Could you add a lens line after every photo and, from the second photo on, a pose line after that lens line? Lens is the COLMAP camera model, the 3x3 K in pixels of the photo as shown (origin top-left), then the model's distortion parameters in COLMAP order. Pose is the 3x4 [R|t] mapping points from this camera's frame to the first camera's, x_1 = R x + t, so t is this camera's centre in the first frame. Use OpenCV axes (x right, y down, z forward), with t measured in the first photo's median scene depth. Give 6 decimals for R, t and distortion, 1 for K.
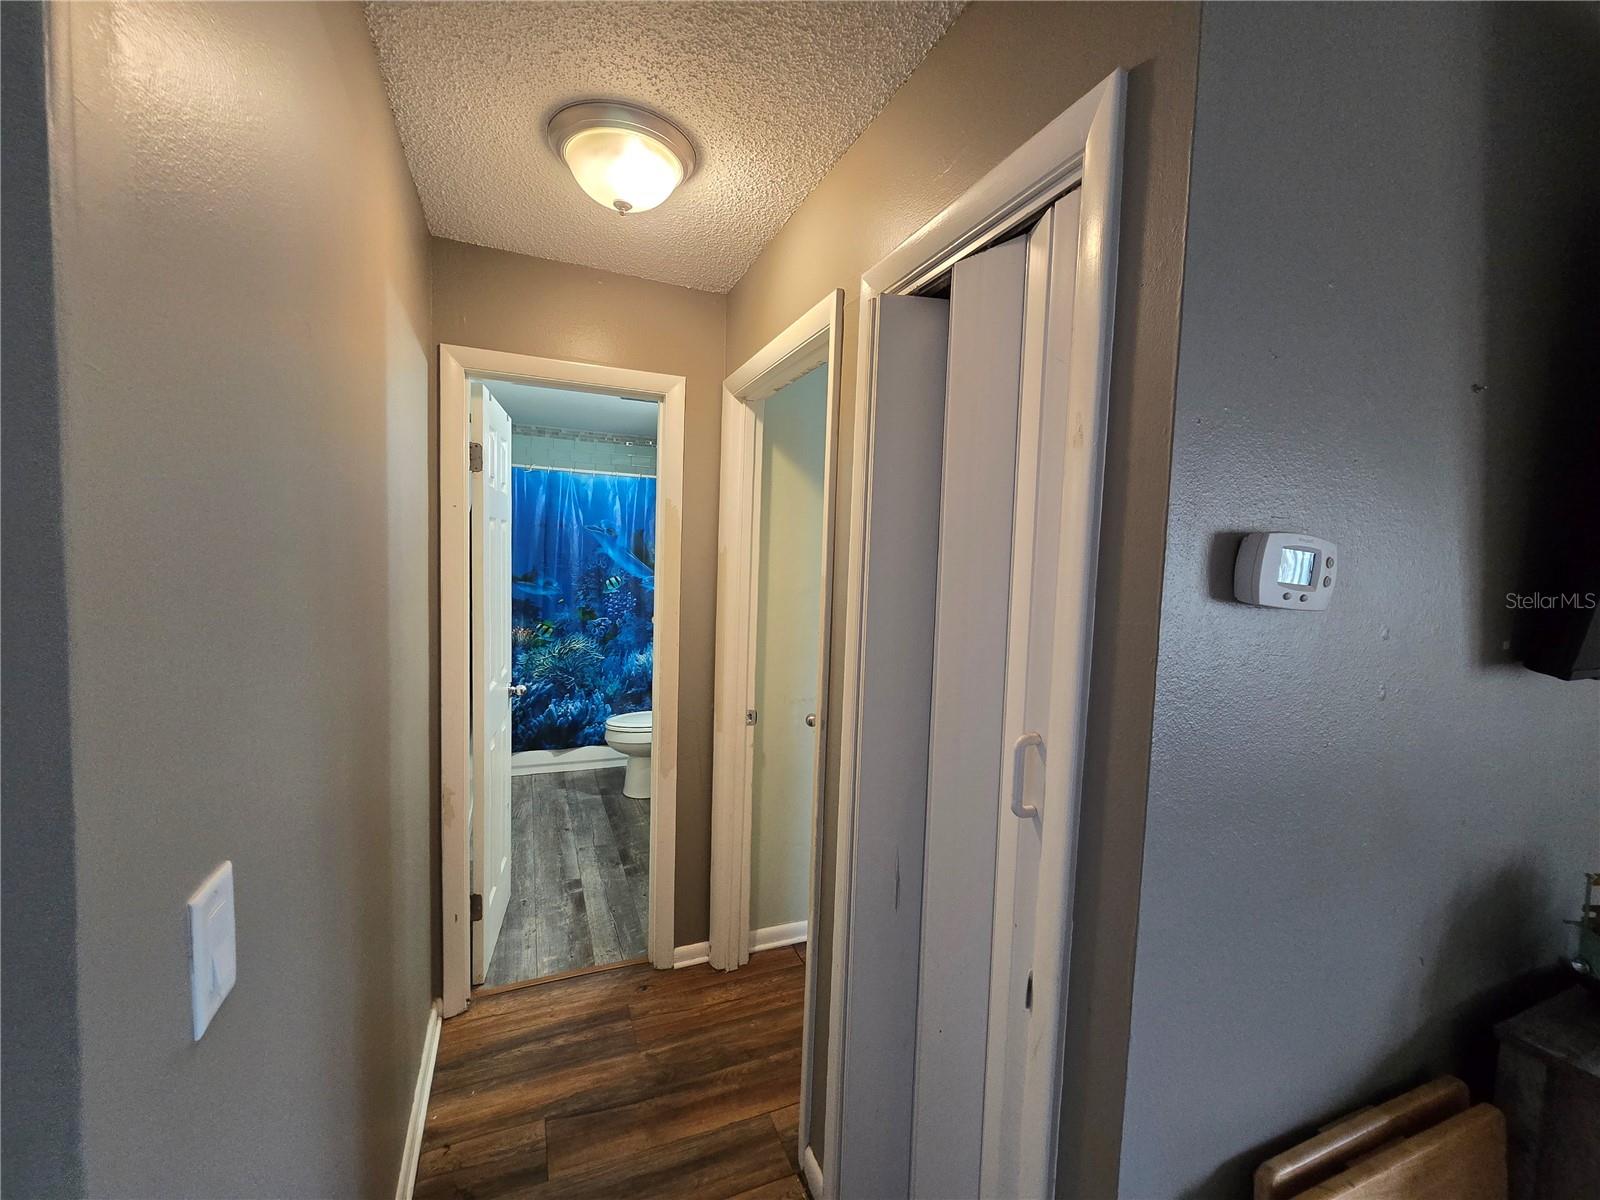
lens RADIAL K [[655.4, 0, 795.3], [0, 655.4, 600.0], [0, 0, 1]] dist [-0.003179, -0.000257]
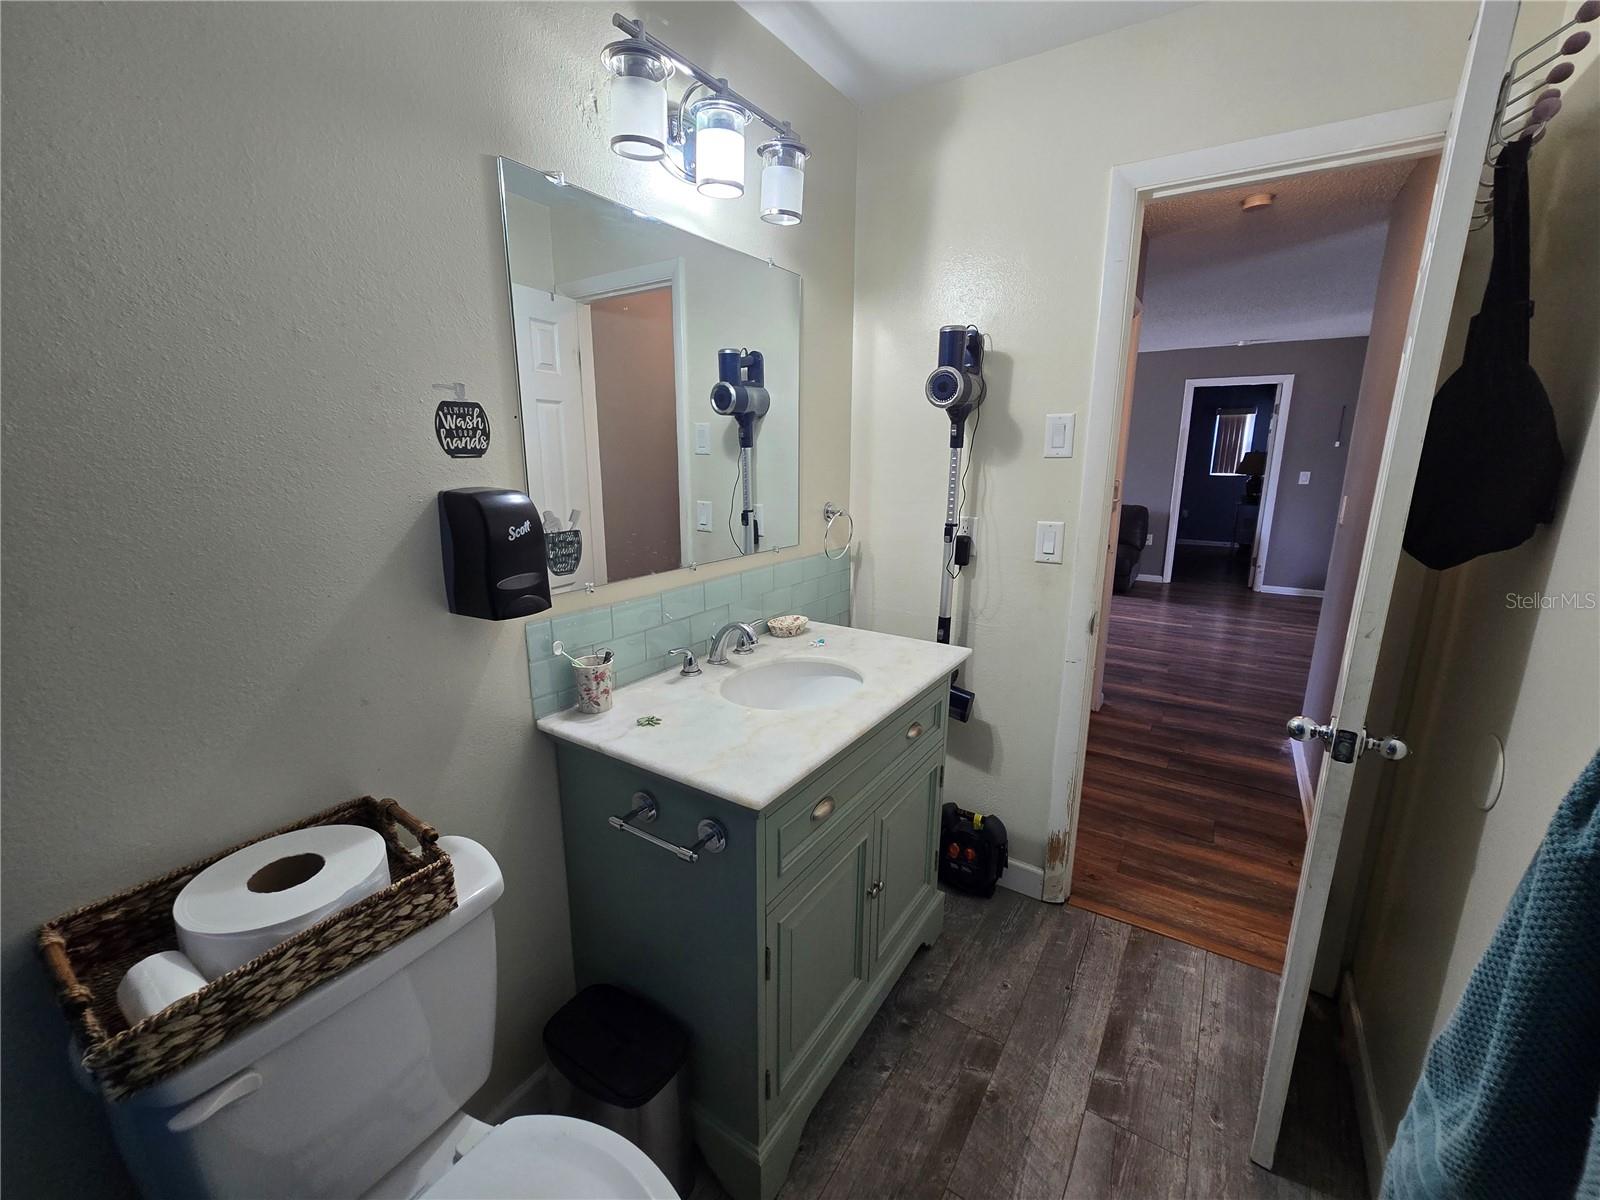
lens RADIAL K [[655.4, 0, 795.3], [0, 655.4, 600.0], [0, 0, 1]] dist [-0.003179, -0.000257]
pose [[-0.553325, -0.219543, 0.803512, -0.355226], [0.035557, 0.957536, 0.286113, -0.053440], [-0.832206, 0.186884, -0.522022, 0.939917]]
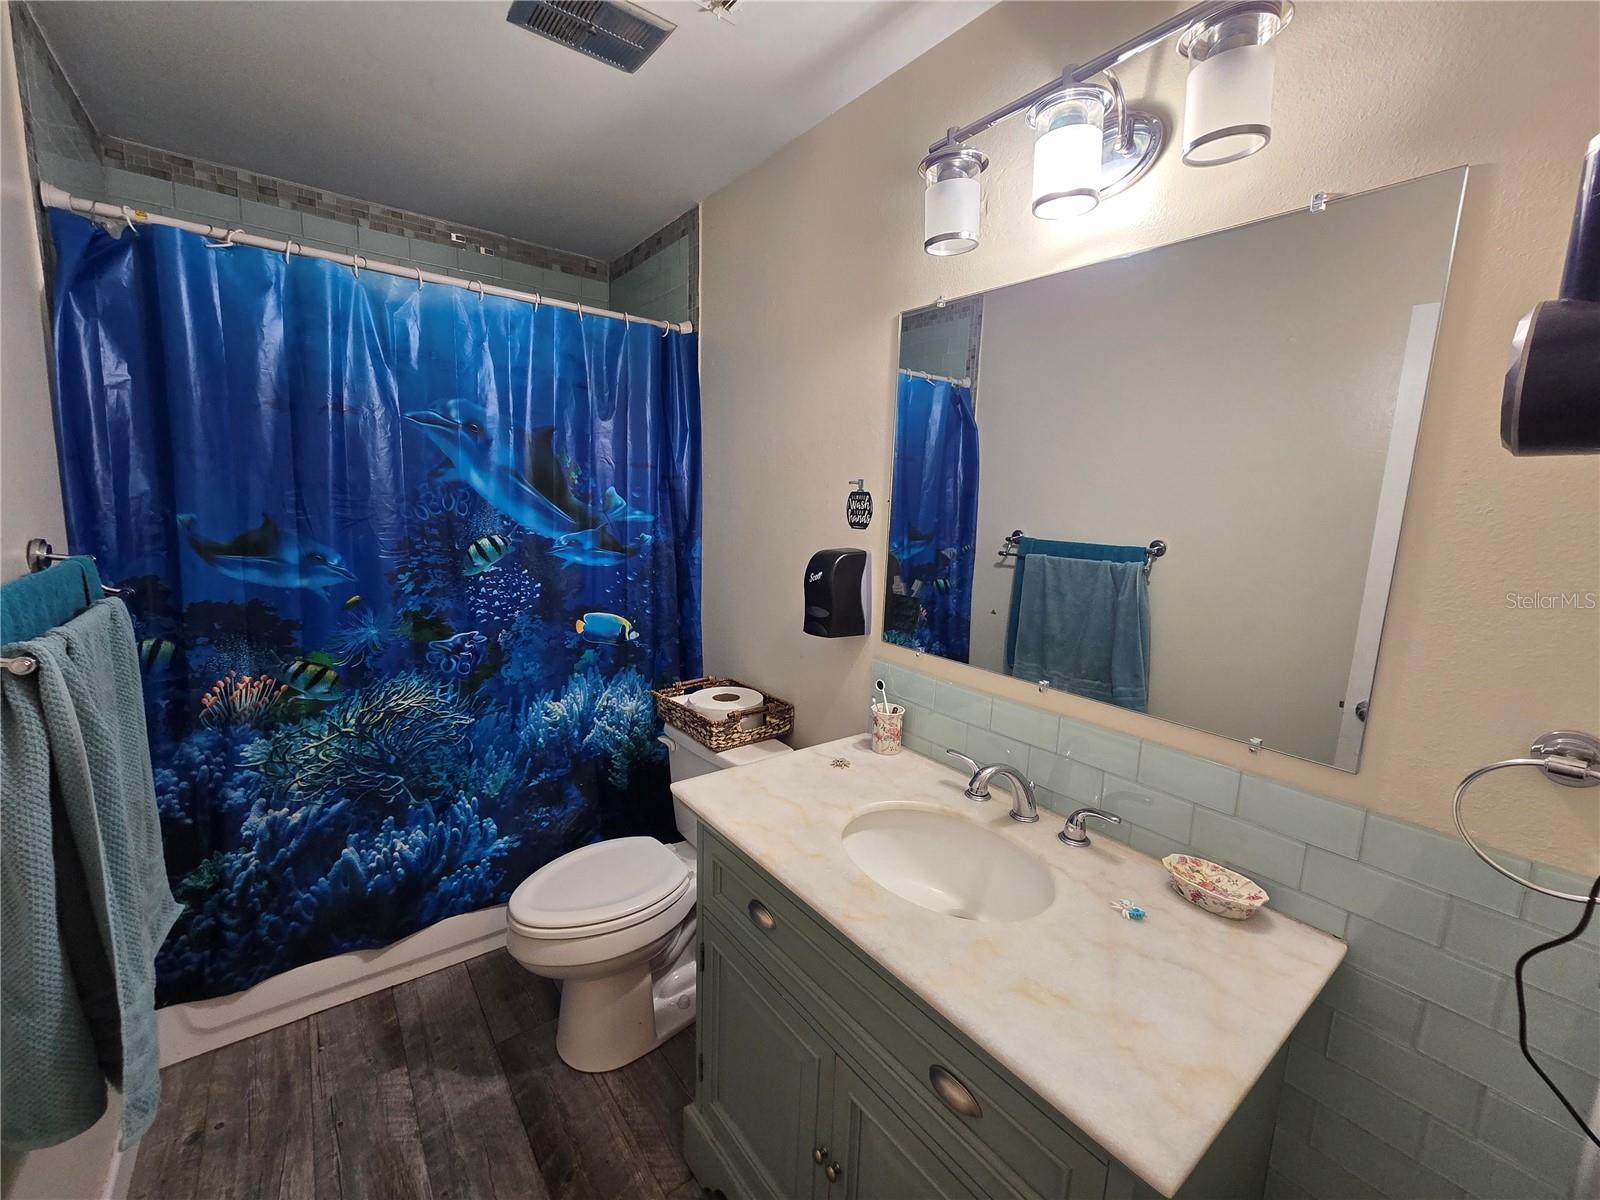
lens RADIAL K [[653.2, 0, 797.9], [0, 653.2, 598.0], [0, 0, 1]] dist [-0.005483, 0.000045]
pose [[0.966522, -0.038519, 0.253677, -0.194253], [0.013674, 0.994995, 0.098985, -0.035795], [-0.256220, -0.092202, 0.962211, 0.541679]]
